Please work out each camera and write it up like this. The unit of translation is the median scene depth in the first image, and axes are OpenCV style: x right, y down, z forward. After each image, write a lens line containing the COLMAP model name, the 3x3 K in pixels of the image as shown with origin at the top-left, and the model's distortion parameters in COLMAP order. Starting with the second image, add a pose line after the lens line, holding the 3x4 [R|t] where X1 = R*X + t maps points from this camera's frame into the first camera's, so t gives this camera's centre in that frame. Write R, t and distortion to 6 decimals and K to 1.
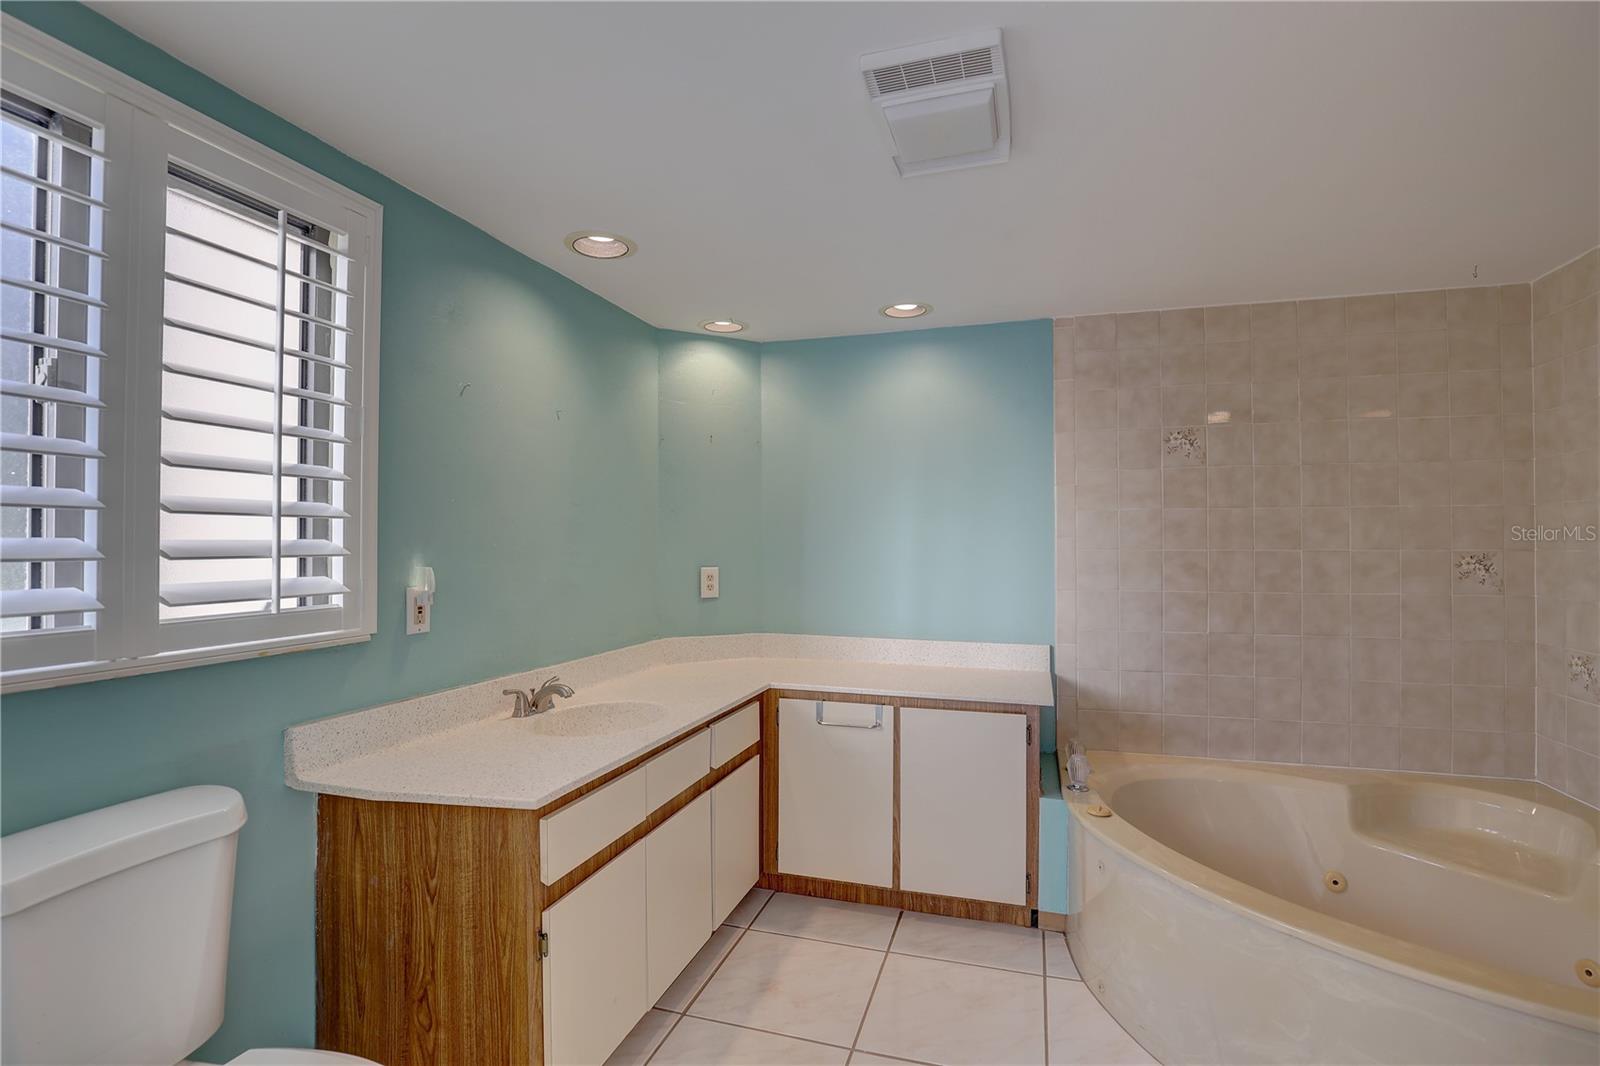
lens RADIAL K [[728.5, 0, 807.5], [0, 728.5, 534.7], [0, 0, 1]] dist [-0.032766, 0.000965]
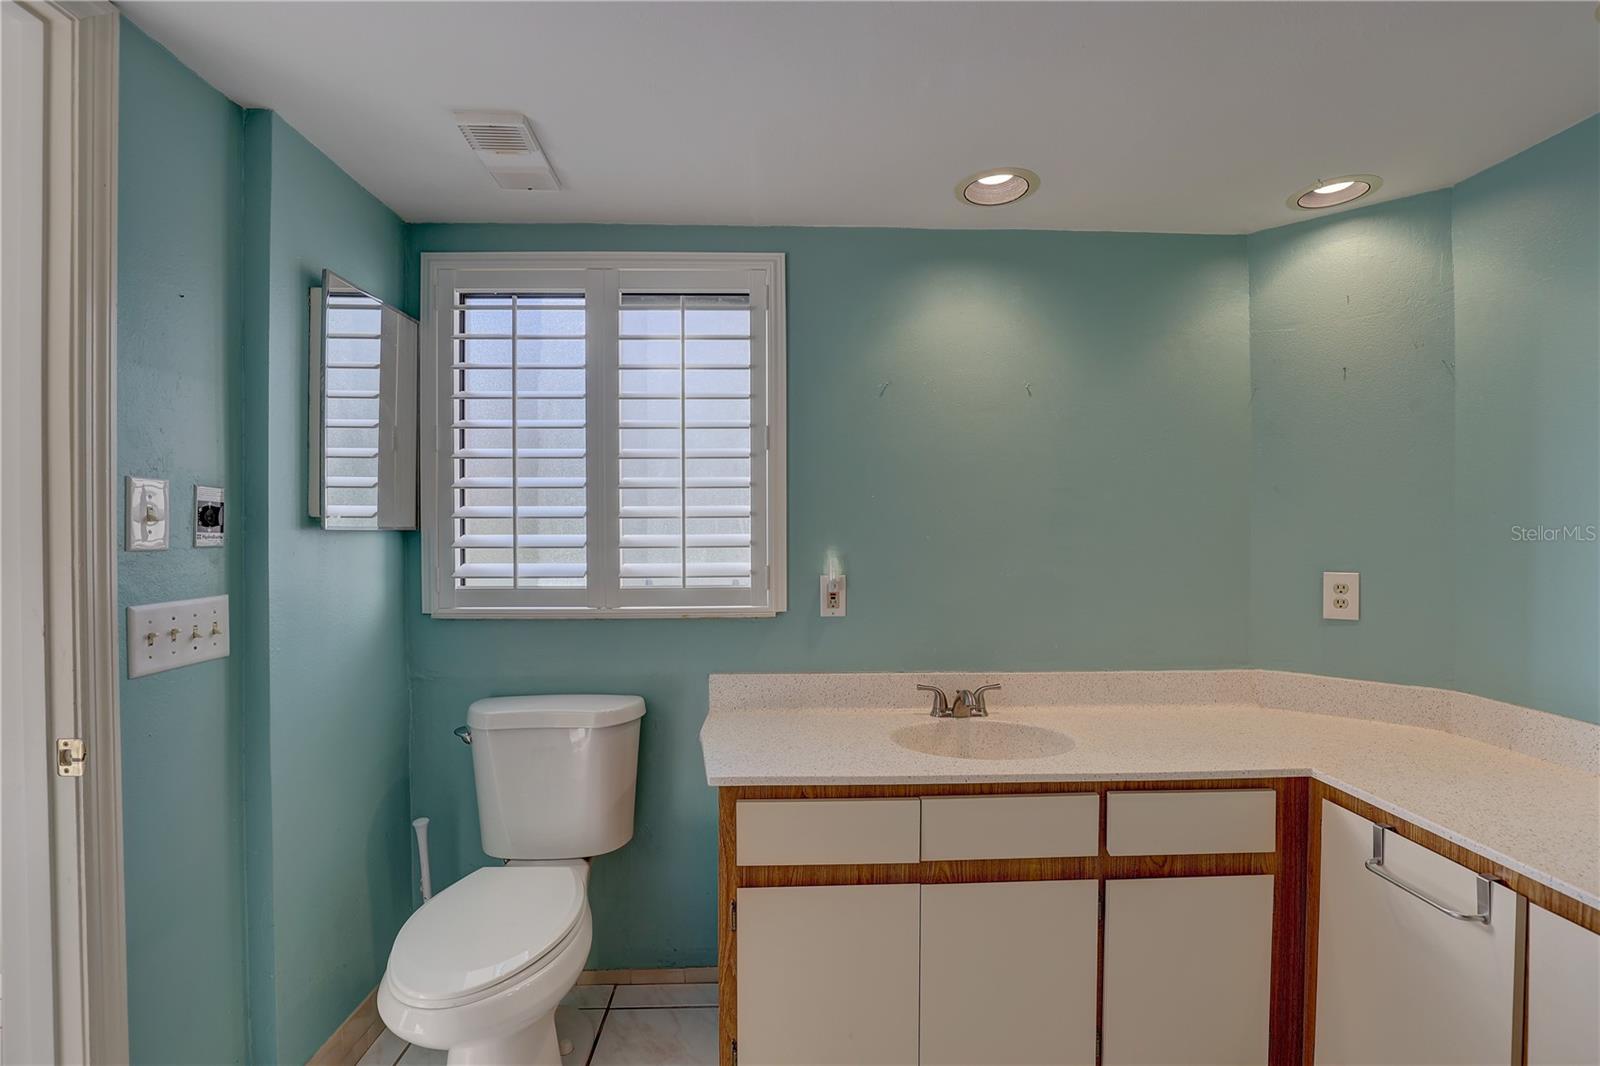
lens RADIAL K [[728.5, 0, 807.5], [0, 728.5, 534.7], [0, 0, 1]] dist [-0.032766, 0.000965]
pose [[0.336705, 0.008216, -0.941574, 0.456263], [0.014105, 0.999806, 0.013768, -0.006655], [0.941505, -0.017916, 0.336524, 0.510946]]
